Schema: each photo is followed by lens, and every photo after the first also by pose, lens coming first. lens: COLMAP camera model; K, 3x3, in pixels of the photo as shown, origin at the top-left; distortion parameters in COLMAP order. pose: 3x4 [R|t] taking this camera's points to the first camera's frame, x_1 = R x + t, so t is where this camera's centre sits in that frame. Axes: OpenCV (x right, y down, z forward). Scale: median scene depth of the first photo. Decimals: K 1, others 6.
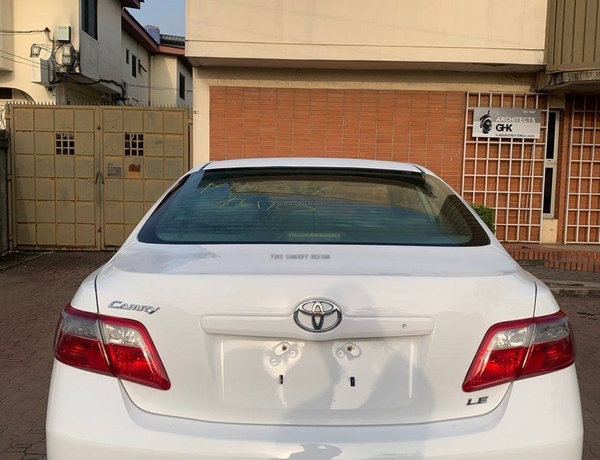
lens RADIAL K [[599.9, 0, 310.9], [0, 599.9, 229.9], [0, 0, 1]] dist [0.068291, -0.181827]
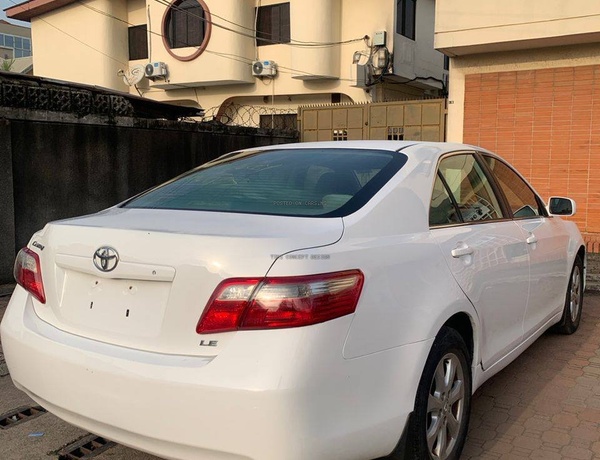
lens RADIAL K [[599.9, 0, 310.9], [0, 599.9, 229.9], [0, 0, 1]] dist [0.068291, -0.181827]
pose [[0.833875, 0.041536, -0.550388, 0.177365], [-0.035623, 0.999136, 0.021430, 0.005760], [0.550802, 0.001736, 0.834634, 0.024117]]
